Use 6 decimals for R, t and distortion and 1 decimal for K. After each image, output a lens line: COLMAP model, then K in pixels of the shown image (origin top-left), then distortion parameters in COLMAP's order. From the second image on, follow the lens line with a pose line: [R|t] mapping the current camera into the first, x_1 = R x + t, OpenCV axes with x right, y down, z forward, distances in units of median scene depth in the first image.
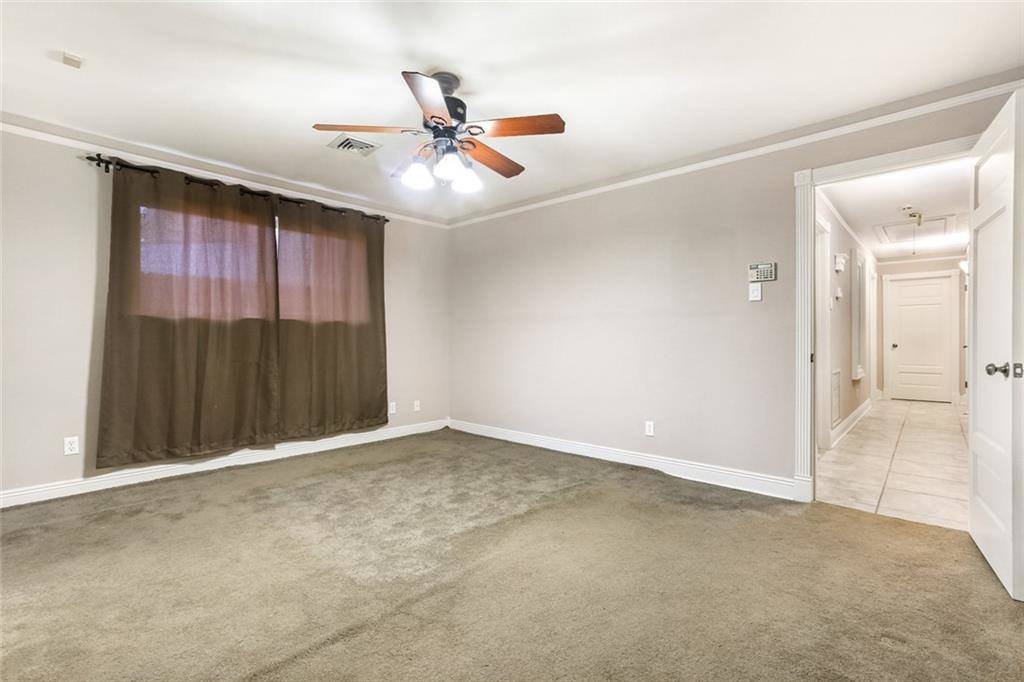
lens RADIAL K [[465.3, 0, 507.2], [0, 465.3, 339.9], [0, 0, 1]] dist [0.001551, 0.000319]
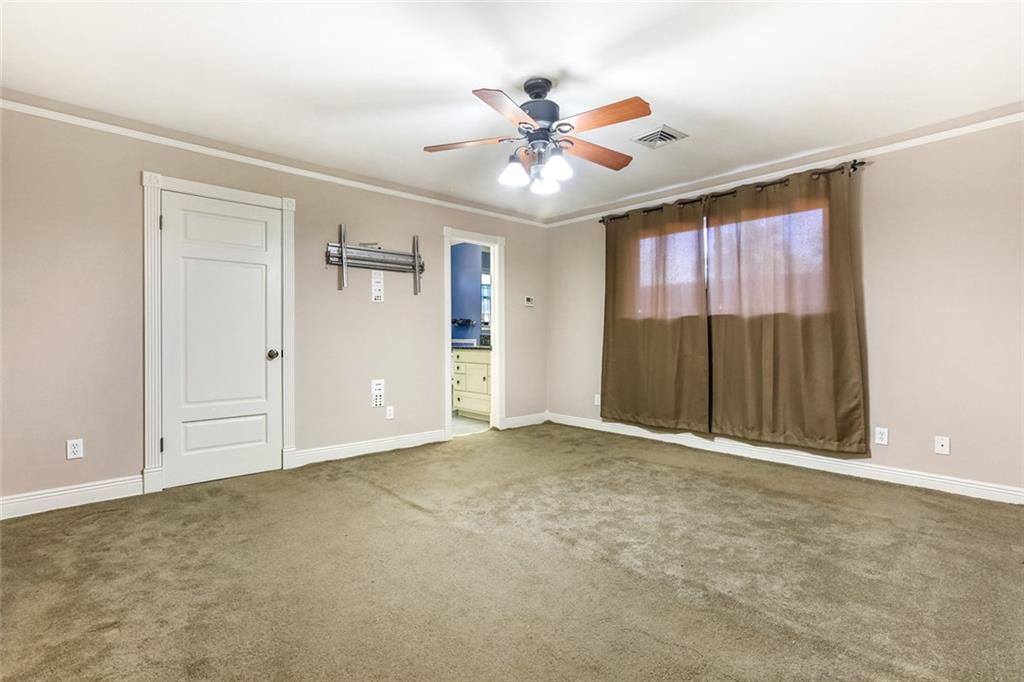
lens RADIAL K [[465.3, 0, 505.9], [0, 465.3, 340.1], [0, 0, 1]] dist [0.001551, 0.000319]
pose [[-0.058945, 0.011096, -0.998200, 0.571030], [-0.000208, 0.999938, 0.011128, -0.000889], [0.998261, 0.000863, -0.058940, 0.617739]]
